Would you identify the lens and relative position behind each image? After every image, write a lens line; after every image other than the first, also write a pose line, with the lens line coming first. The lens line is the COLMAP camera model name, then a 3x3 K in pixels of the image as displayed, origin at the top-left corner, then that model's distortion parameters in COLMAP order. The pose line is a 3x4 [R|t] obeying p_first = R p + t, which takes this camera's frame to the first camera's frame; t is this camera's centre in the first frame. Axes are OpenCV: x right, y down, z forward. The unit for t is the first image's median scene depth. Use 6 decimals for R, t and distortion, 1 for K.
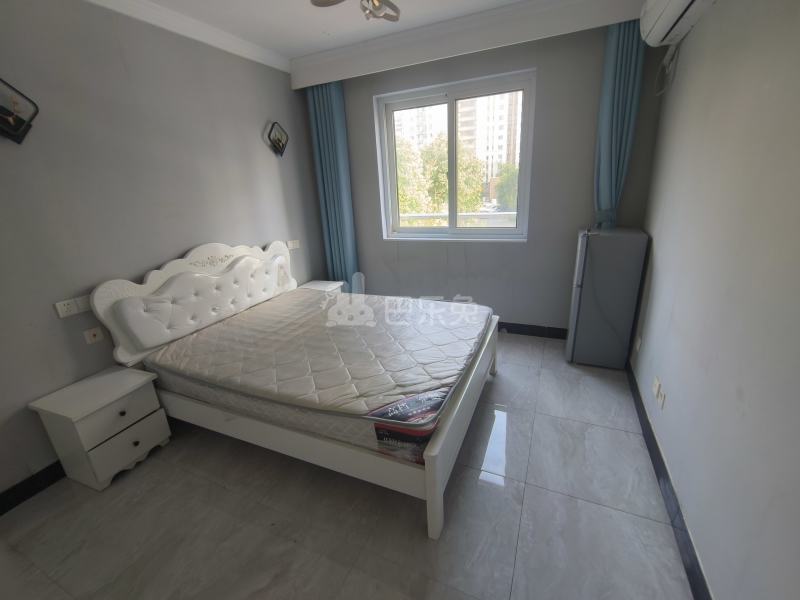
lens RADIAL K [[348.4, 0, 396.0], [0, 348.4, 296.9], [0, 0, 1]] dist [0.001488, -0.000010]
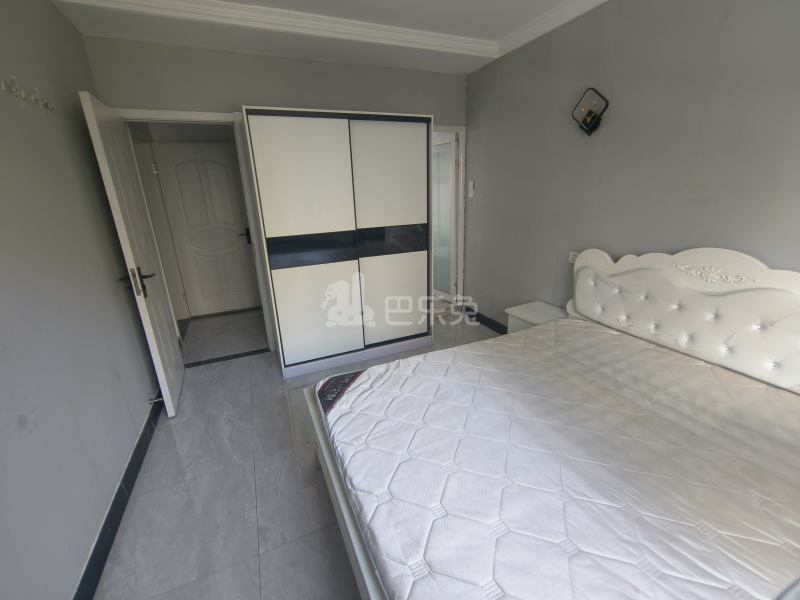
lens RADIAL K [[348.4, 0, 396.0], [0, 348.4, 296.9], [0, 0, 1]] dist [0.001488, -0.000010]
pose [[-0.663035, 0.300413, -0.685665, 0.365071], [-0.161988, 0.836665, 0.523213, -0.325476], [0.730852, 0.457978, -0.506074, 0.931261]]
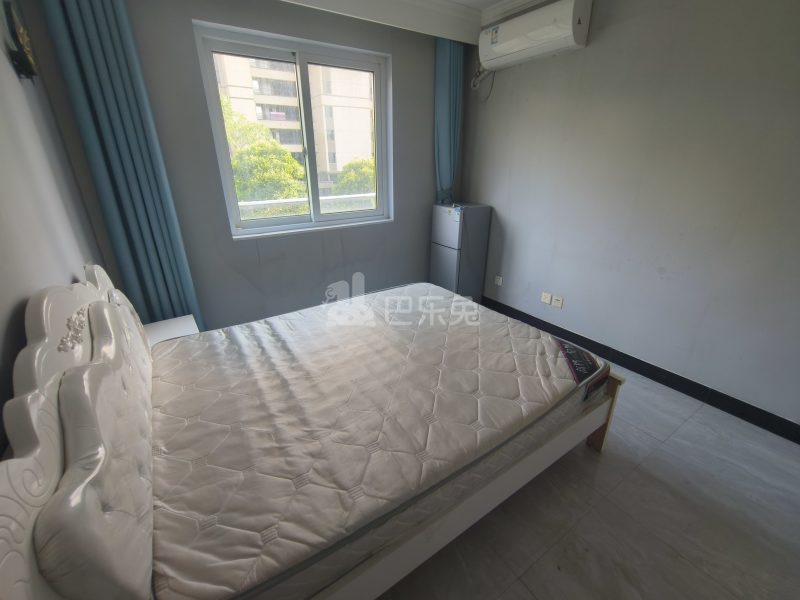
lens RADIAL K [[346.8, 0, 400.1], [0, 346.8, 298.2], [0, 0, 1]] dist [0.001163, 0.000340]
pose [[0.528651, -0.267053, 0.805736, -0.649192], [0.244756, 0.956862, 0.156556, -0.111114], [-0.812787, 0.114446, 0.571209, 0.473835]]
